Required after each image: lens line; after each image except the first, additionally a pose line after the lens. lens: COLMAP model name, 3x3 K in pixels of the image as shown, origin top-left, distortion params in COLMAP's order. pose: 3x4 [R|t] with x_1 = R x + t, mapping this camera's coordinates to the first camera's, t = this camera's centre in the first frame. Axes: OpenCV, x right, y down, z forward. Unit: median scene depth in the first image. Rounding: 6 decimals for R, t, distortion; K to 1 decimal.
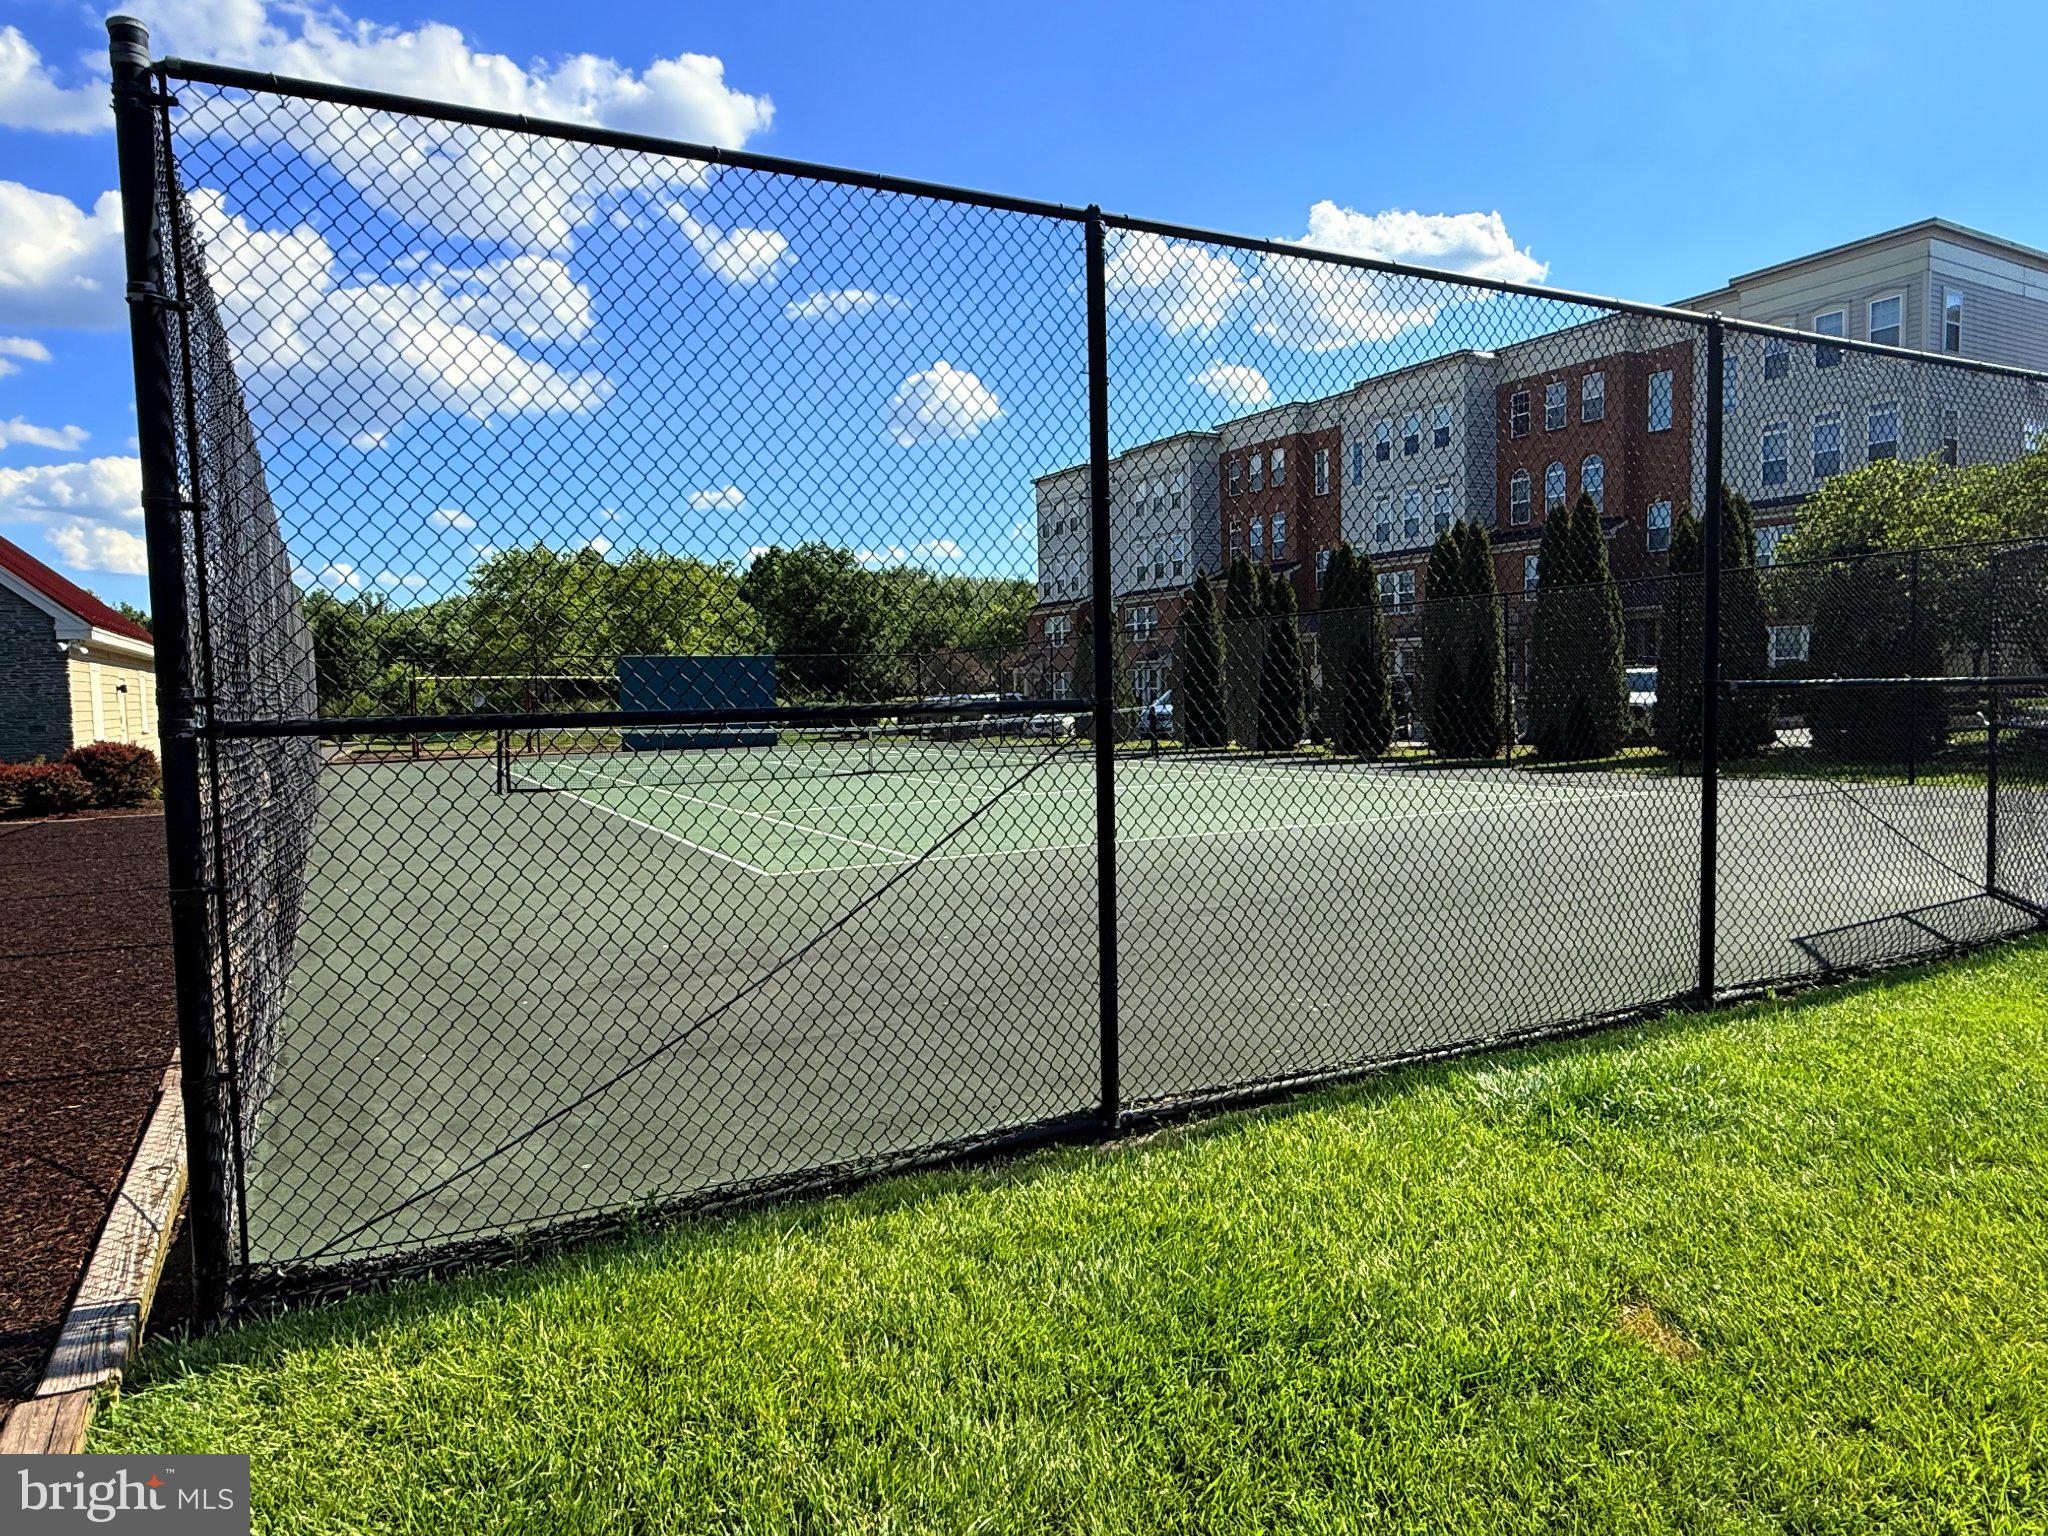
lens RADIAL K [[1253.7, 0, 1023.3], [0, 1253.7, 760.3], [0, 0, 1]] dist [0.029761, -0.007288]
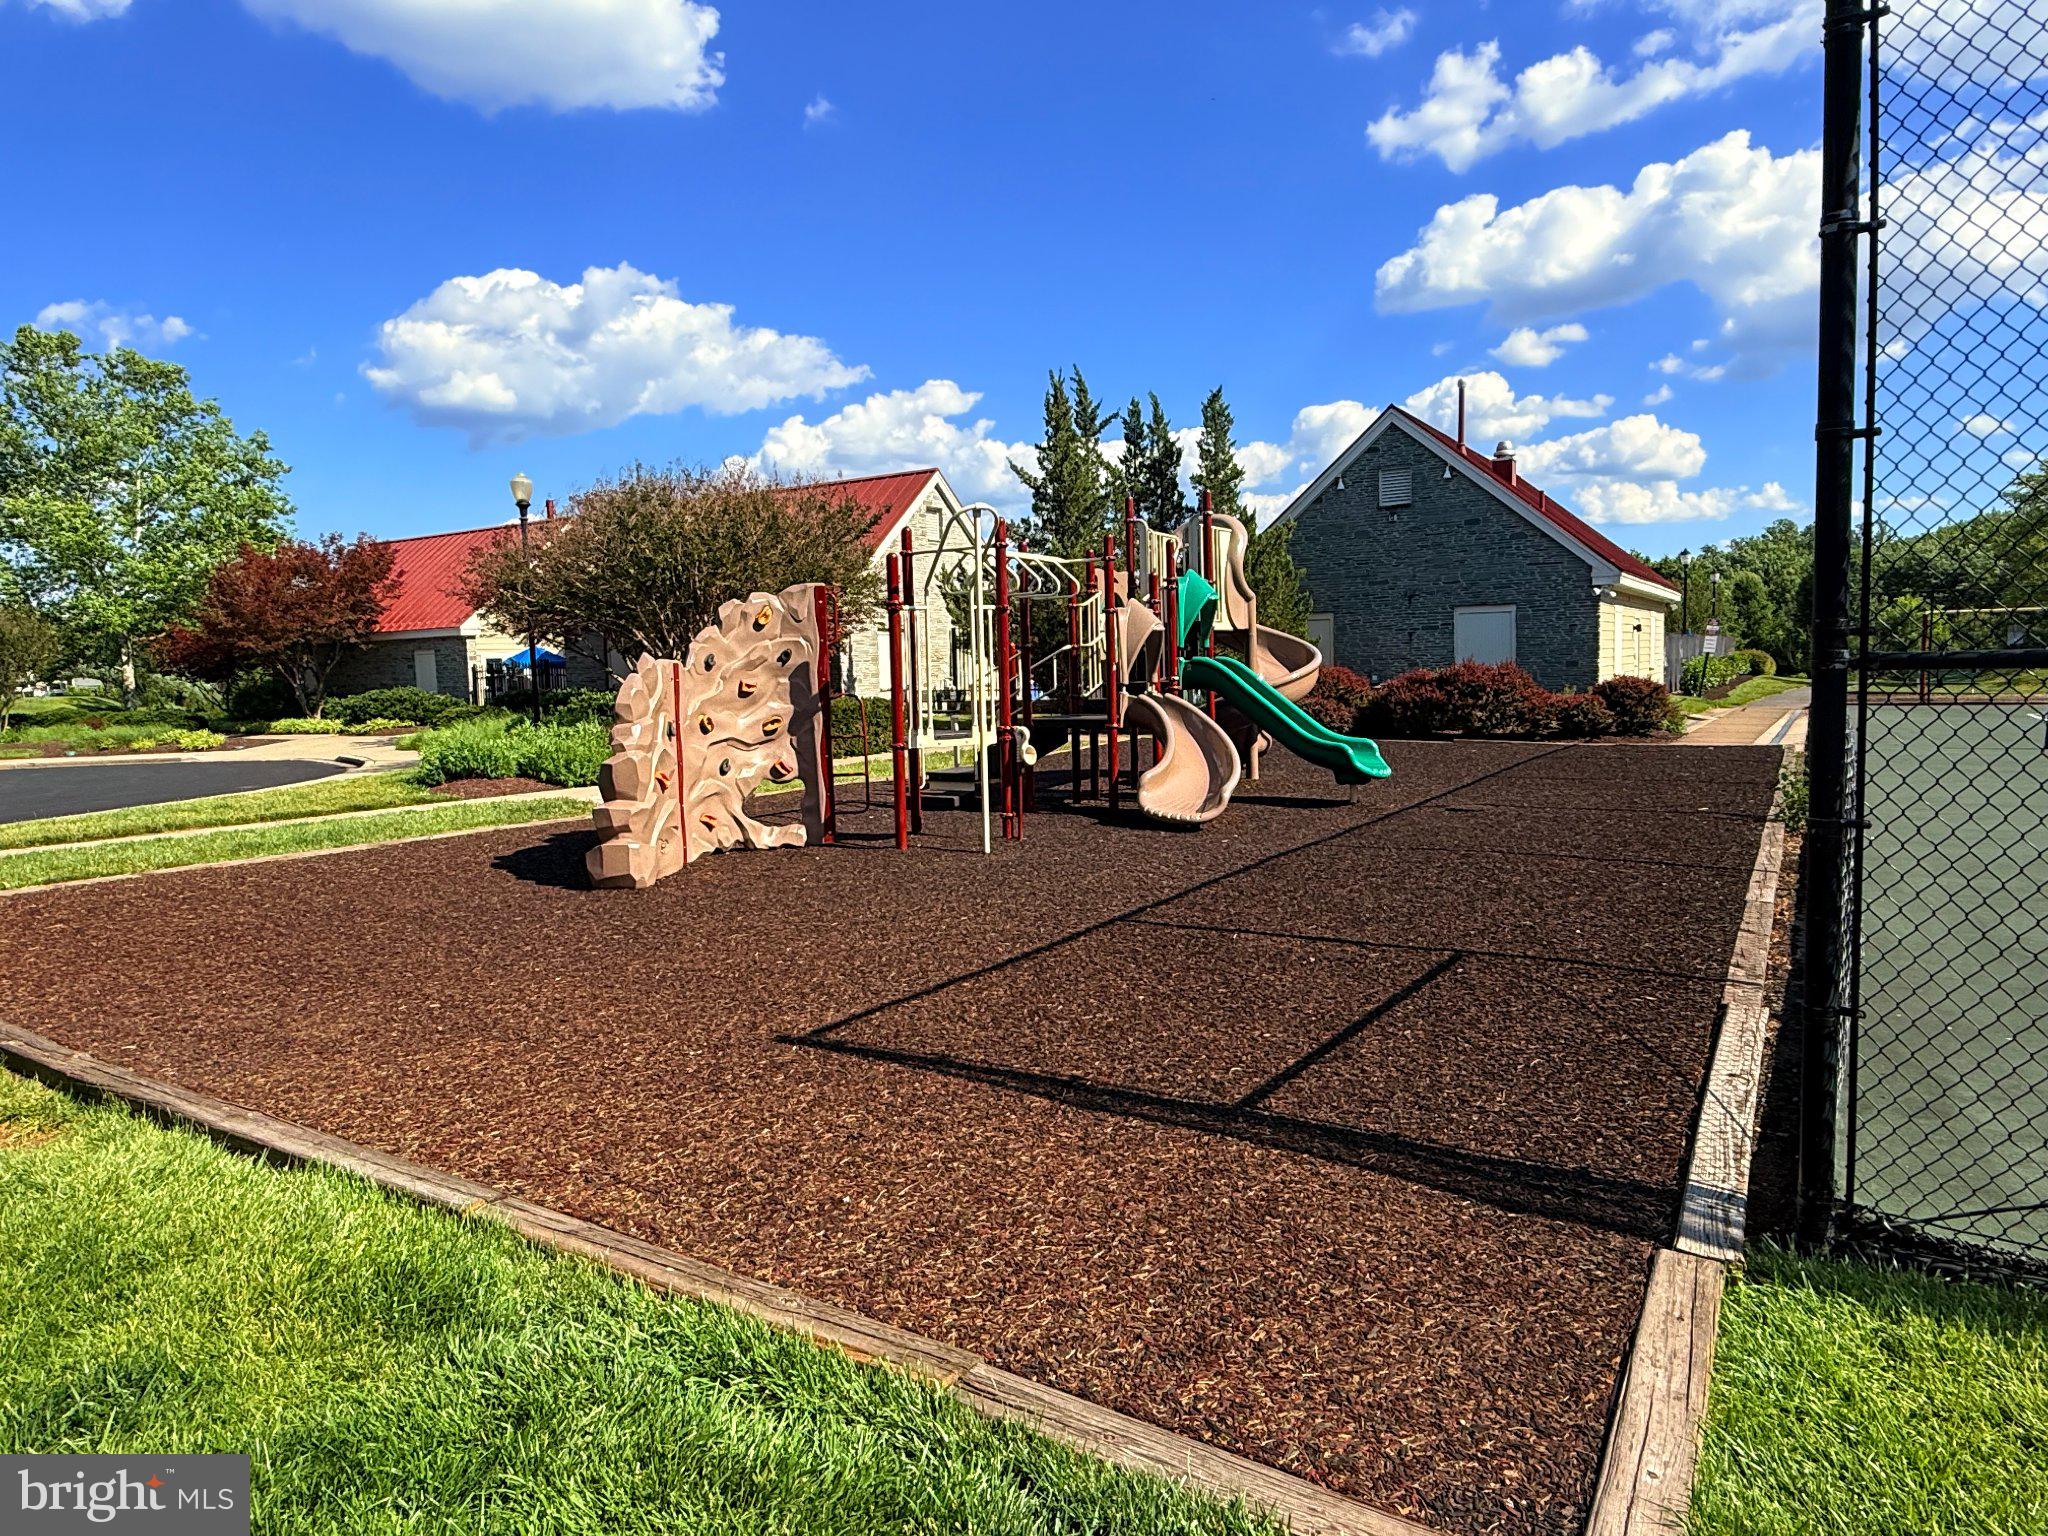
lens RADIAL K [[1253.7, 0, 1013.4], [0, 1253.7, 769.0], [0, 0, 1]] dist [0.029761, -0.007288]
pose [[0.496427, 0.081844, -0.864211, -0.093702], [-0.033675, 0.996612, 0.075039, 0.006200], [0.867425, -0.008149, 0.497501, -0.050988]]
